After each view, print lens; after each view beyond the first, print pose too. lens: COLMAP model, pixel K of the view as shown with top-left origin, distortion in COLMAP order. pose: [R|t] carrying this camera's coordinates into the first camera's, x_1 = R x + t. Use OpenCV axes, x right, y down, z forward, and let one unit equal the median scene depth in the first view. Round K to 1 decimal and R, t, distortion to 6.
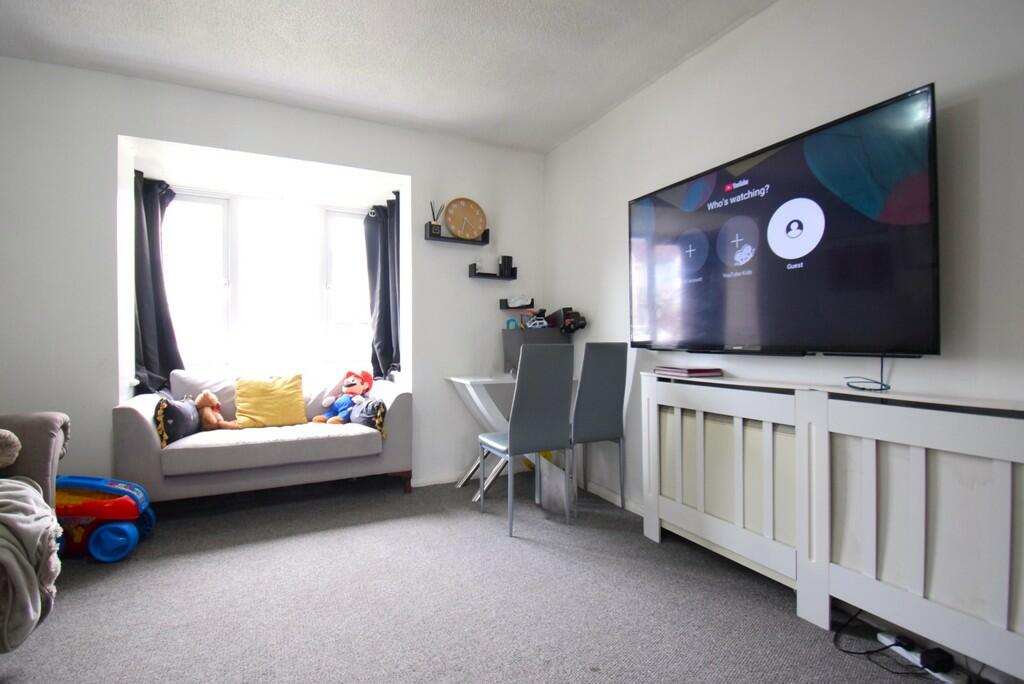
lens RADIAL K [[484.9, 0, 512.0], [0, 484.9, 342.0], [0, 0, 1]] dist [0.024574, -0.026951]
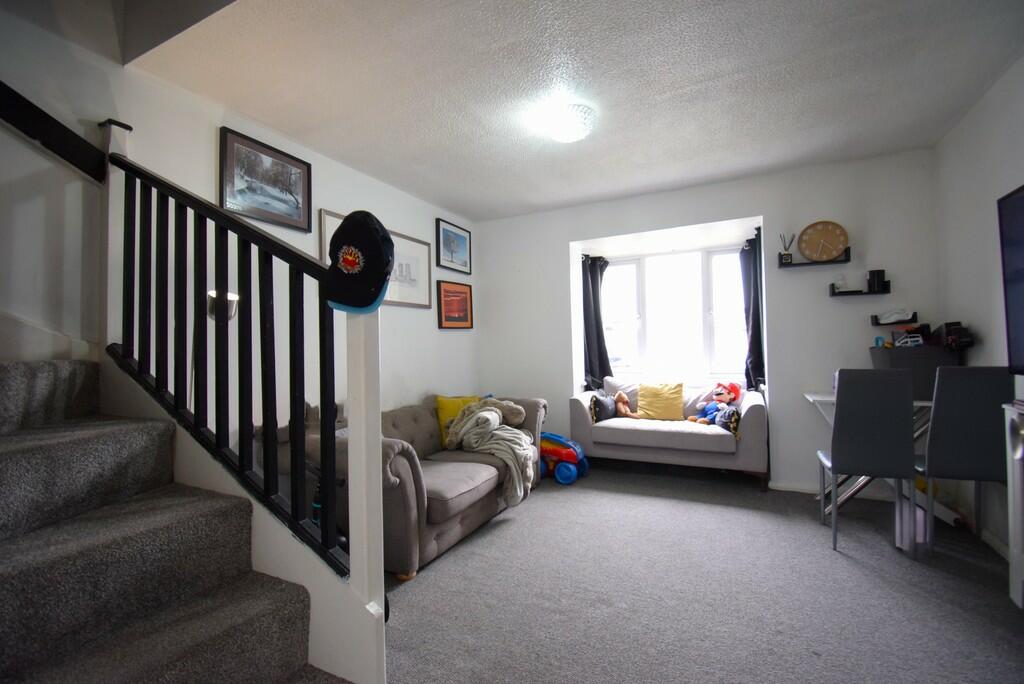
lens RADIAL K [[446.9, 0, 512.0], [0, 446.9, 342.0], [0, 0, 1]] dist [0.000314, -0.013474]
pose [[0.600190, -0.021035, -0.799581, 0.288973], [0.016530, 0.999767, -0.013894, -0.040253], [0.799687, -0.004878, 0.600398, -0.111259]]
